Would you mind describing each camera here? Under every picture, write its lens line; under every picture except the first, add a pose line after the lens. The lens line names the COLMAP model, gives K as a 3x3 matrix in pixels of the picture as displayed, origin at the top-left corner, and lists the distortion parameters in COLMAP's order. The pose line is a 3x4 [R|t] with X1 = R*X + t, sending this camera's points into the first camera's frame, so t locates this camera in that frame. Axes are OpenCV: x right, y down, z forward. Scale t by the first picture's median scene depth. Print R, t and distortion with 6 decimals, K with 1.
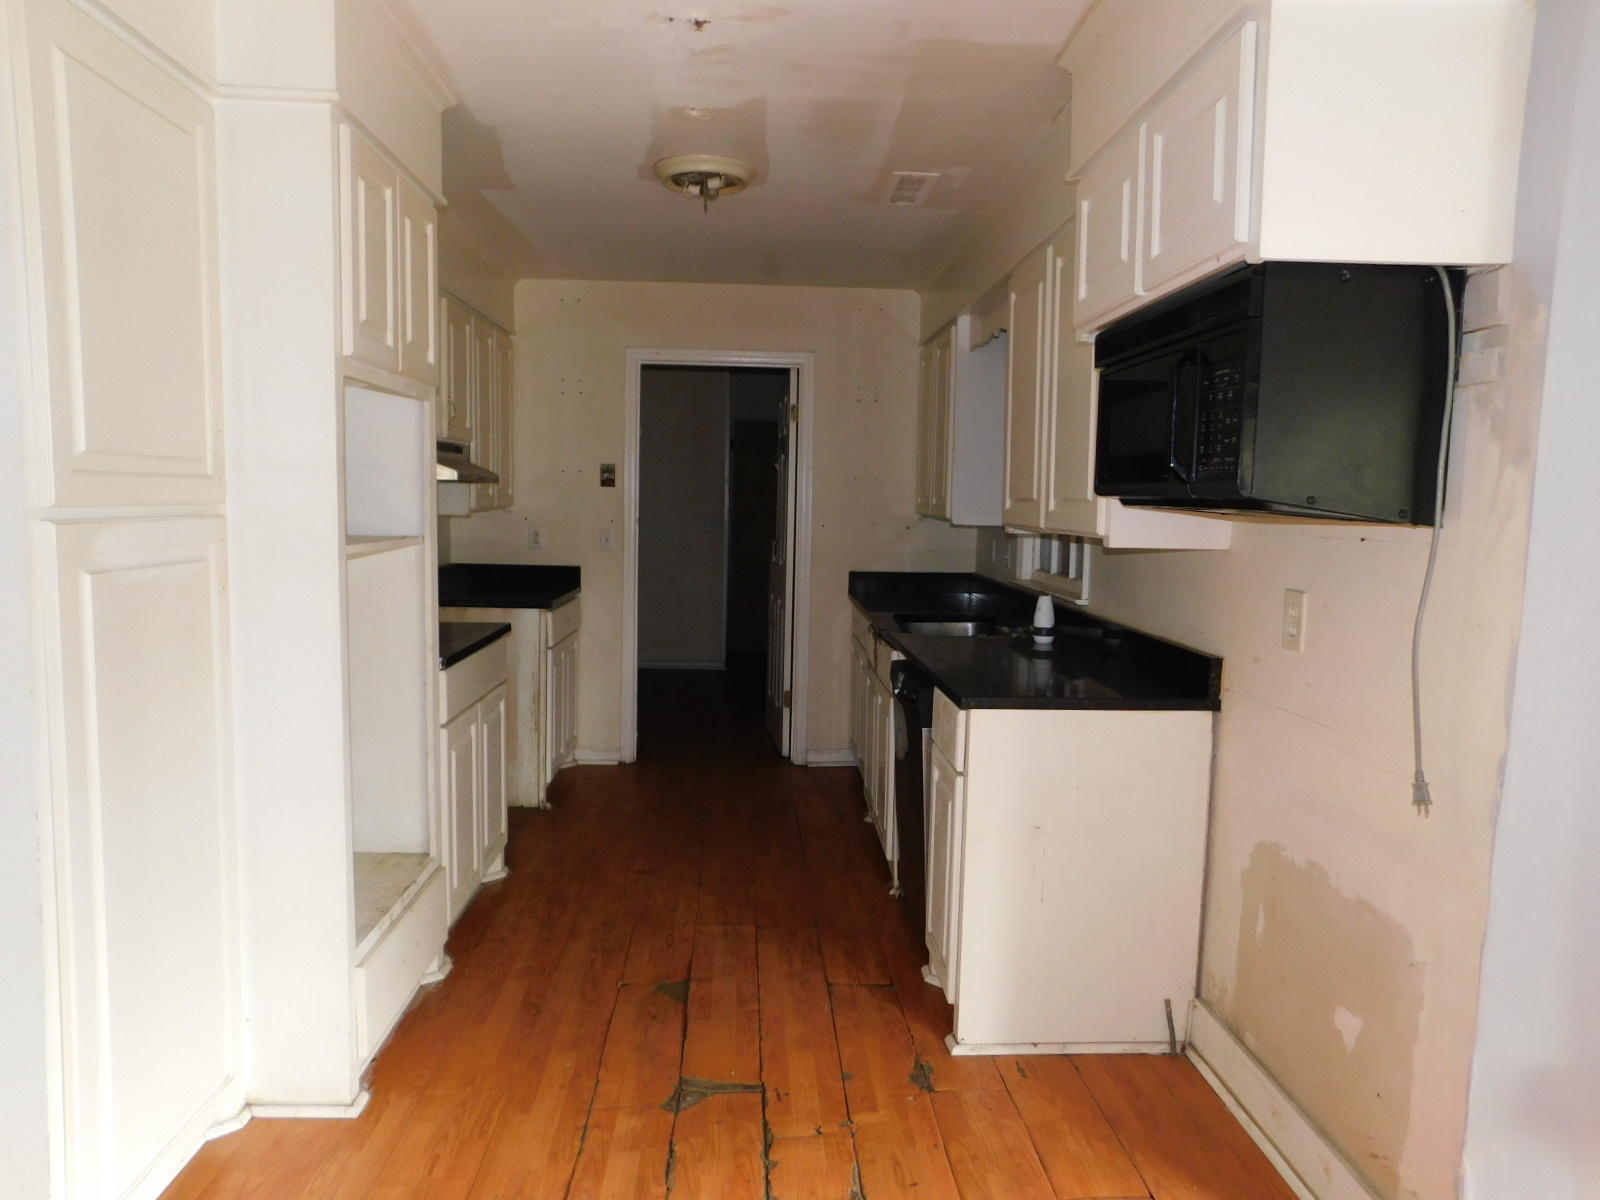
lens RADIAL K [[1048.9, 0, 809.6], [0, 1048.9, 599.4], [0, 0, 1]] dist [-0.045120, 0.004500]
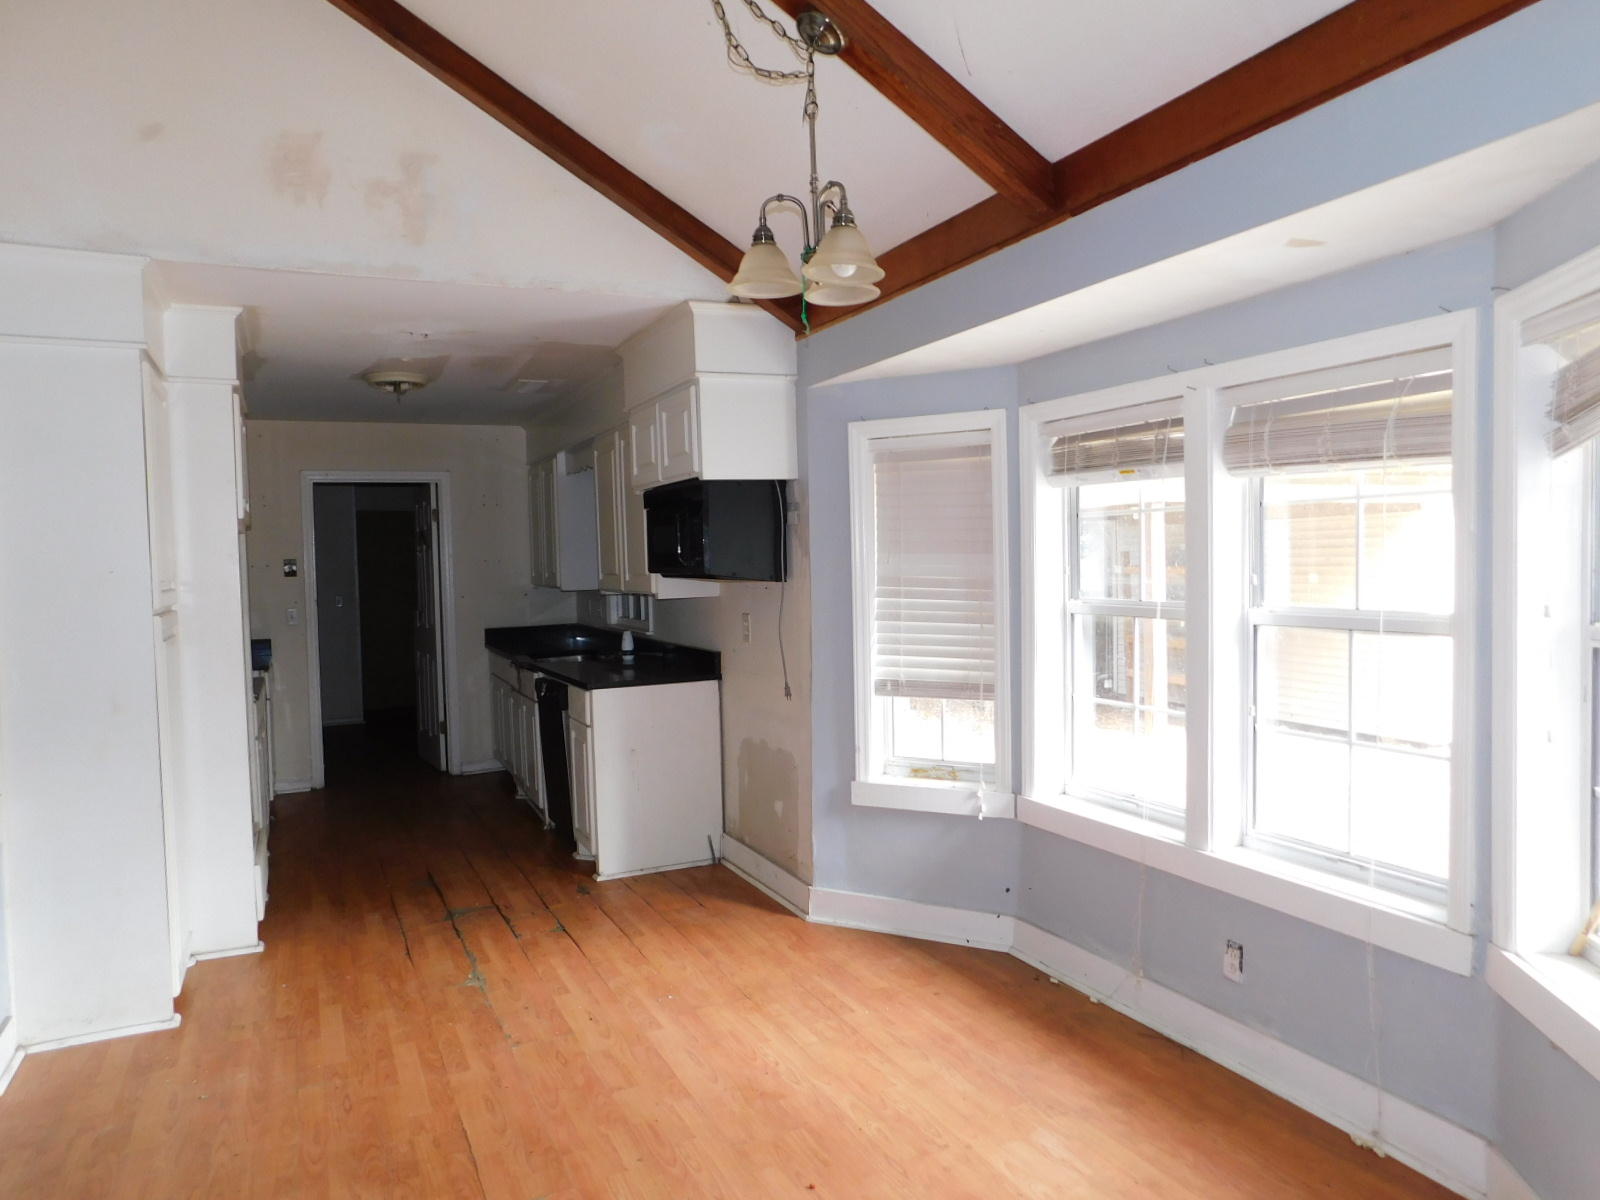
lens RADIAL K [[1048.9, 0, 809.6], [0, 1048.9, 599.4], [0, 0, 1]] dist [-0.045120, 0.004500]
pose [[0.920279, -0.059890, 0.386652, -0.177217], [0.081554, 0.995872, -0.039854, 0.044222], [-0.382669, 0.068210, 0.921364, -0.770854]]
